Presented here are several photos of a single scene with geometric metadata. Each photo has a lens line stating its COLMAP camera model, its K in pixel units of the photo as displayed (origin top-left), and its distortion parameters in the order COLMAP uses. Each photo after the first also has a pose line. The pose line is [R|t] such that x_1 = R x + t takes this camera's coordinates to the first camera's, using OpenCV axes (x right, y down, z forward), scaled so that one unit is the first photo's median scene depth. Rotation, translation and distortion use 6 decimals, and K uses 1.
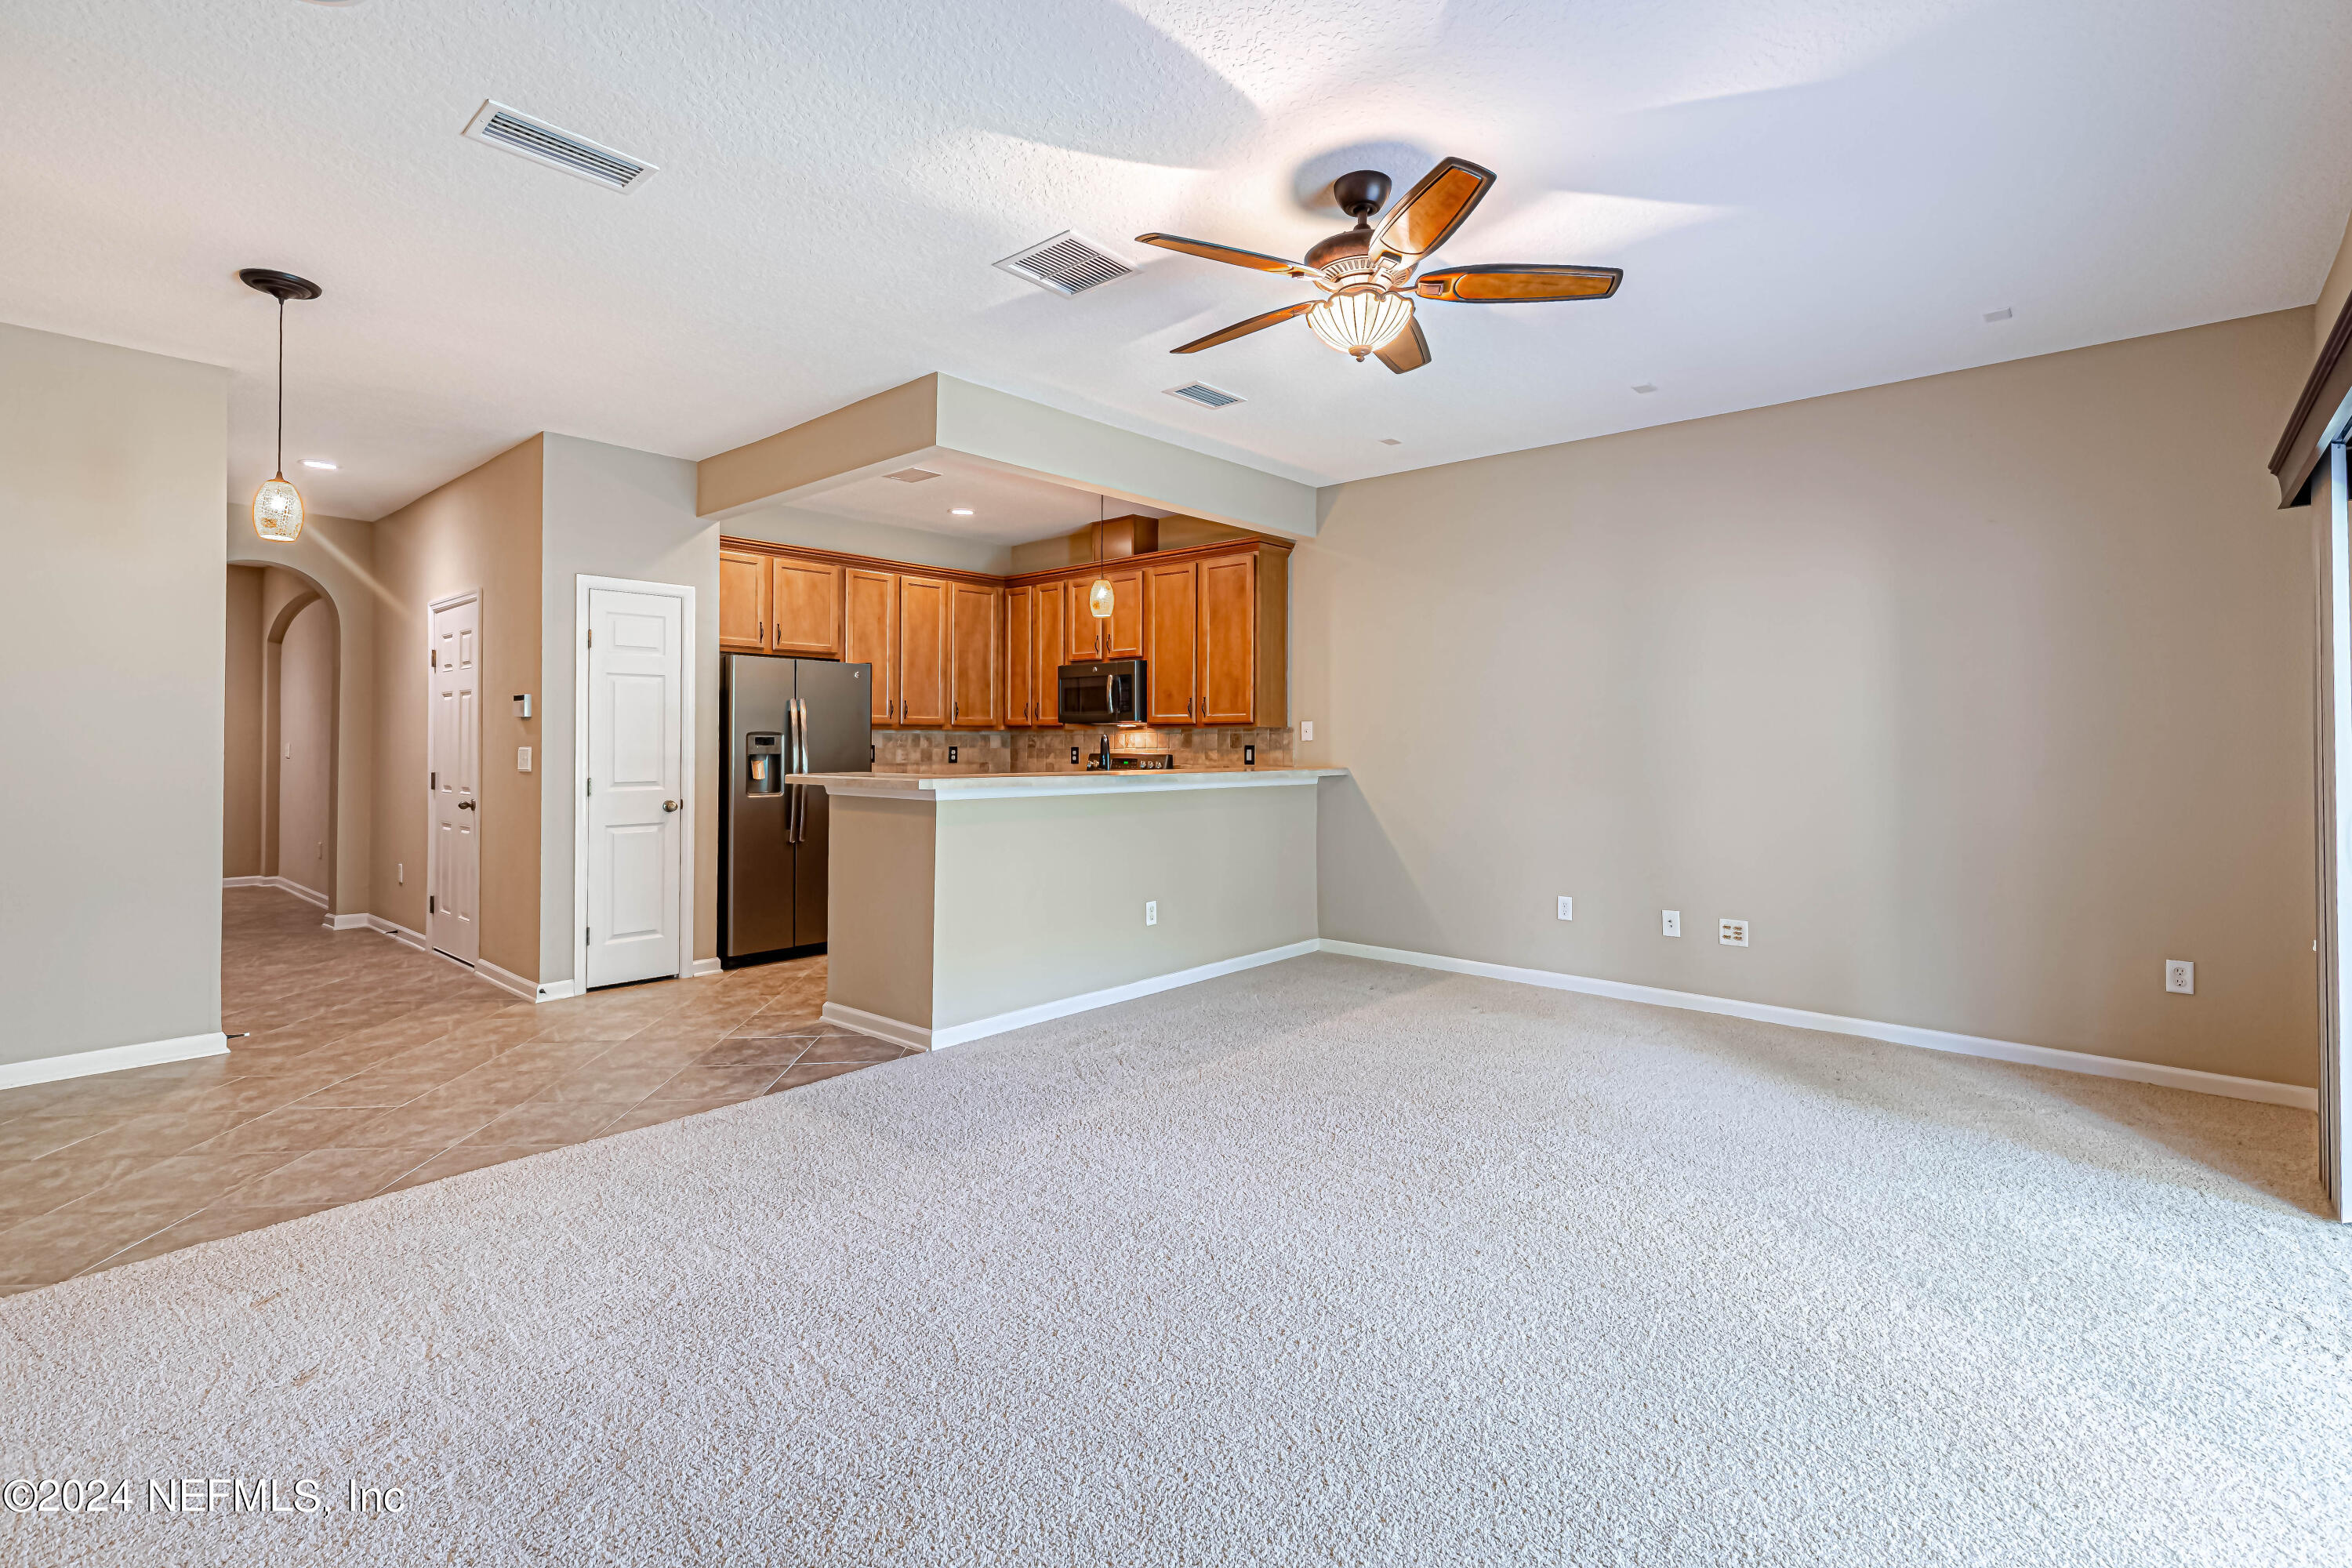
lens RADIAL K [[1079.7, 0, 1179.6], [0, 1079.7, 728.7], [0, 0, 1]] dist [0.006249, -0.000949]
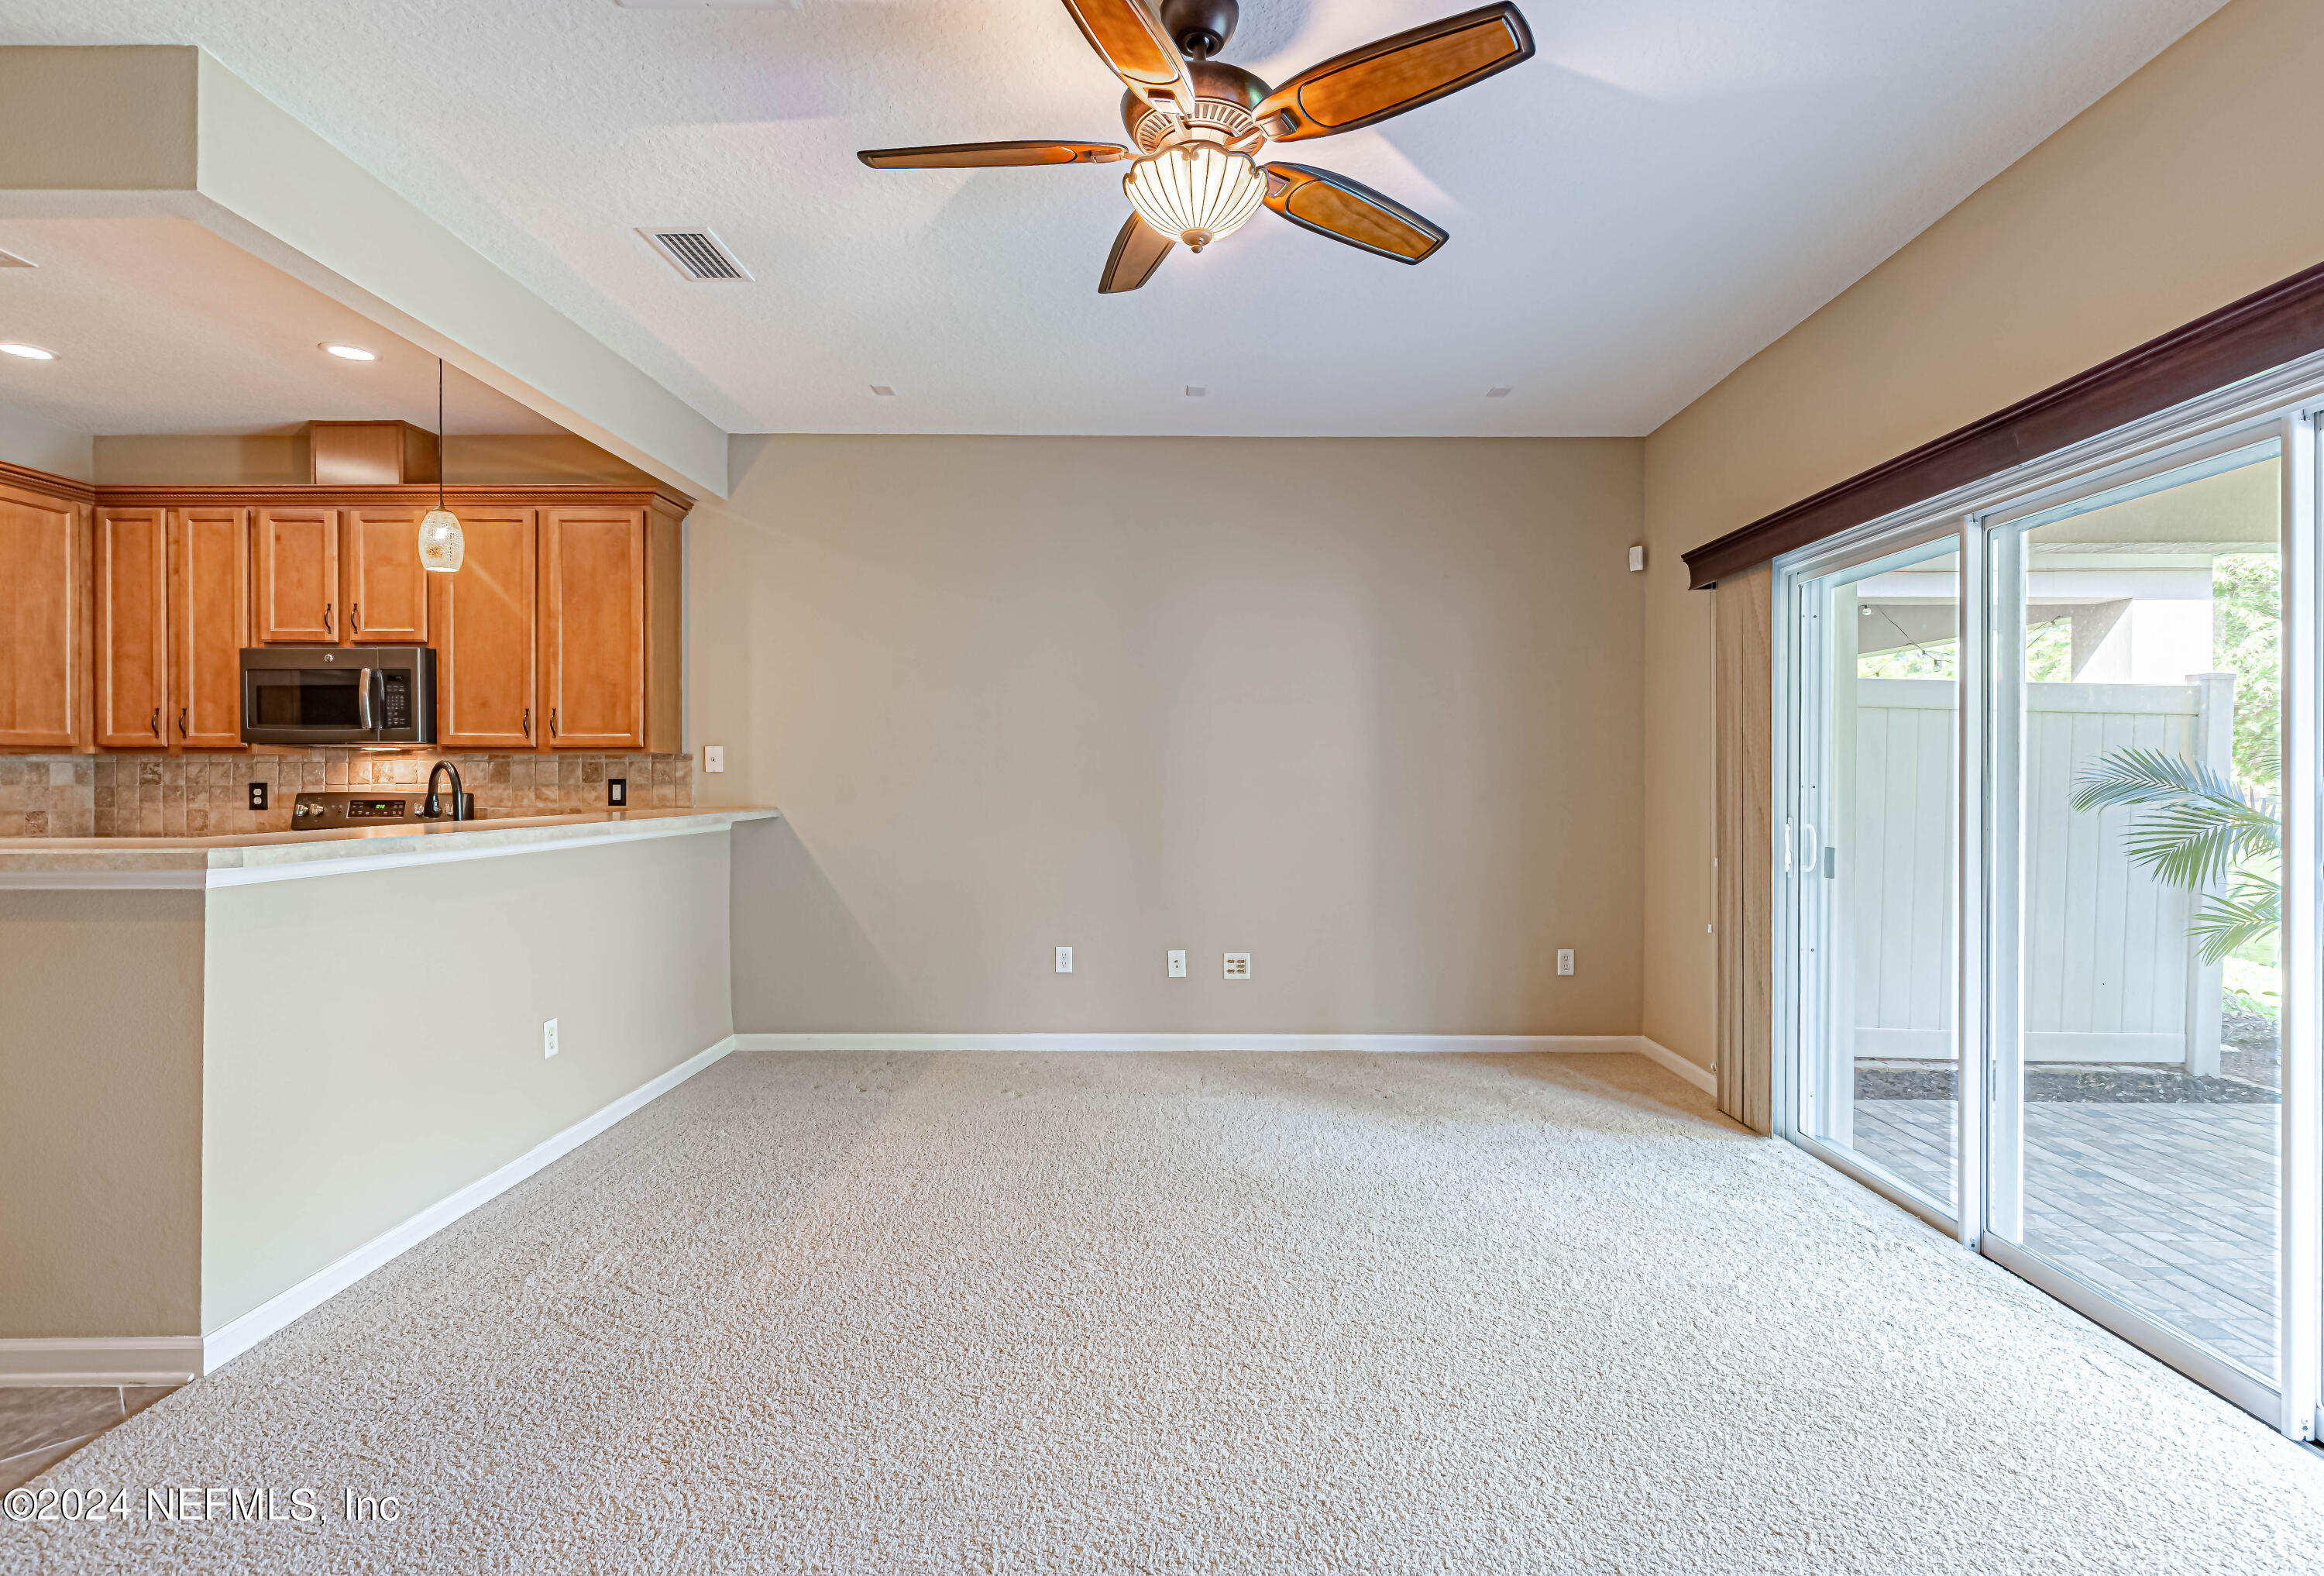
lens RADIAL K [[1138.1, 0, 1189.1], [0, 1138.1, 781.5], [0, 0, 1]] dist [0.001555, 0.000422]
pose [[0.746462, -0.005268, 0.665407, -0.153580], [-0.006806, 0.999856, 0.015551, 0.002955], [-0.665393, -0.016137, 0.746319, 0.186382]]
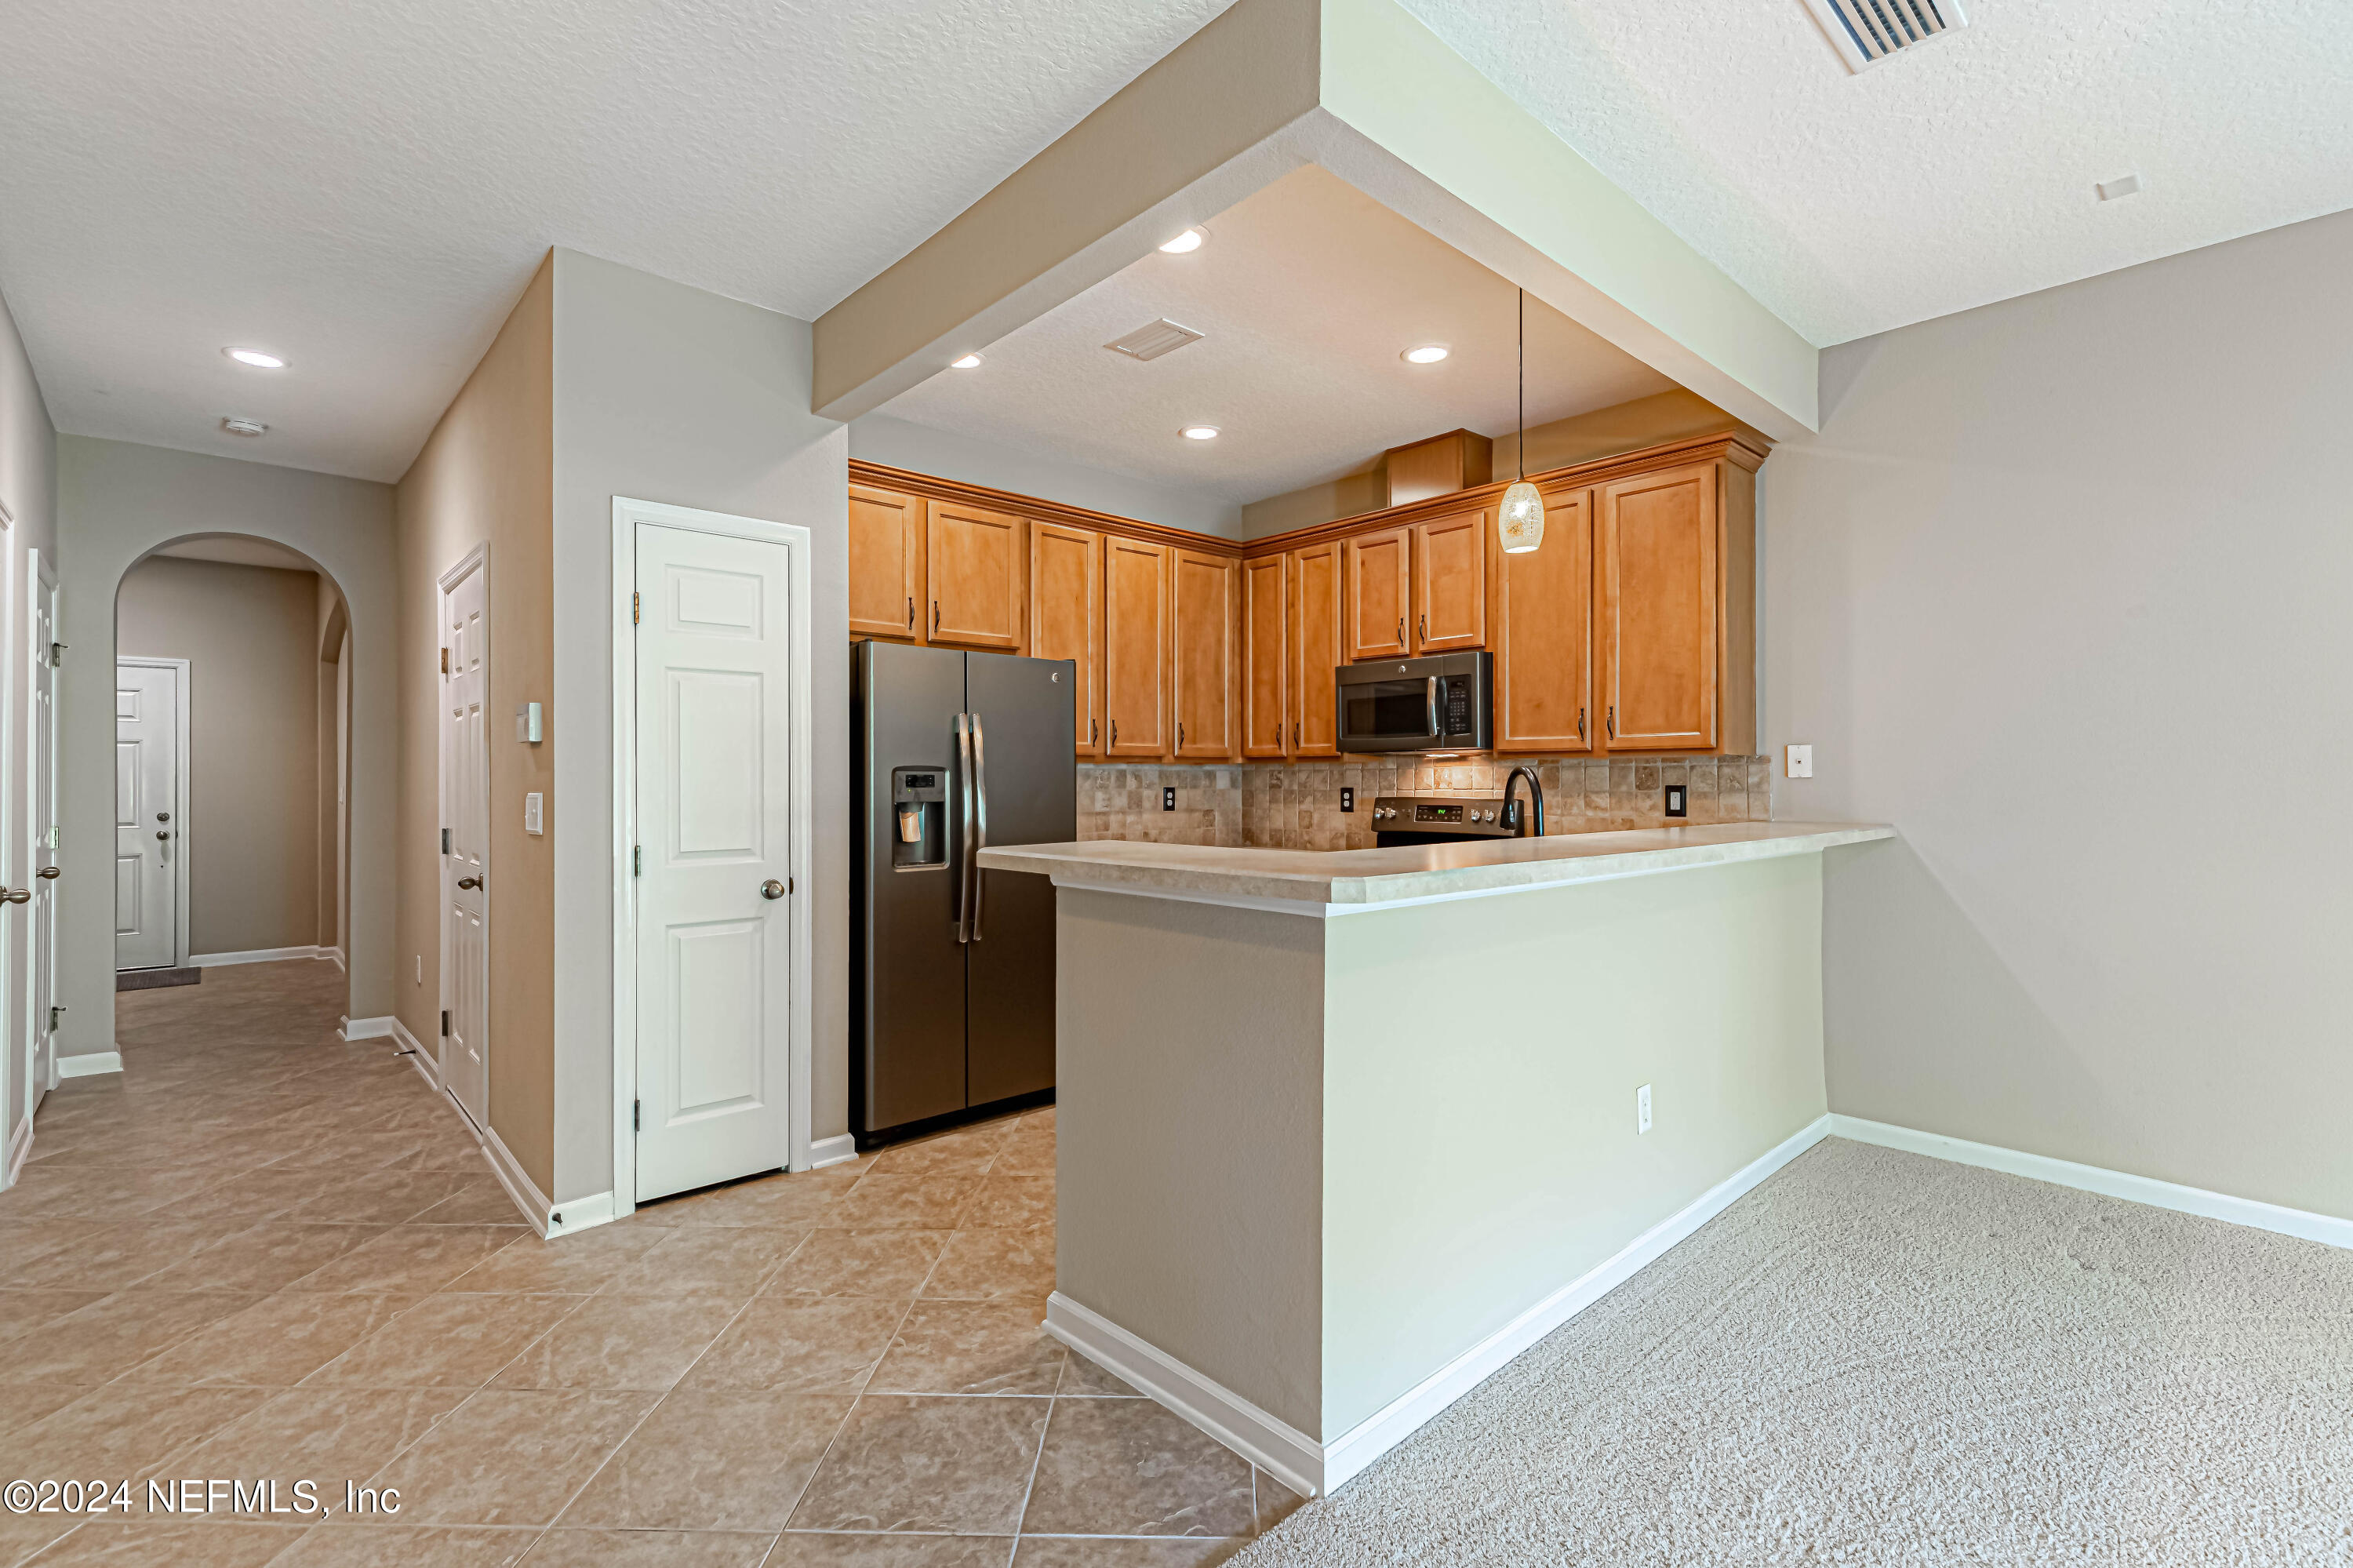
lens RADIAL K [[1059.8, 0, 1176.5], [0, 1059.8, 773.9], [0, 0, 1]] dist [0.009299, -0.000460]
pose [[0.994686, -0.003708, -0.102884, -0.156485], [0.004505, 0.999962, 0.007508, 0.003054], [0.102852, -0.007932, 0.994665, 0.366017]]
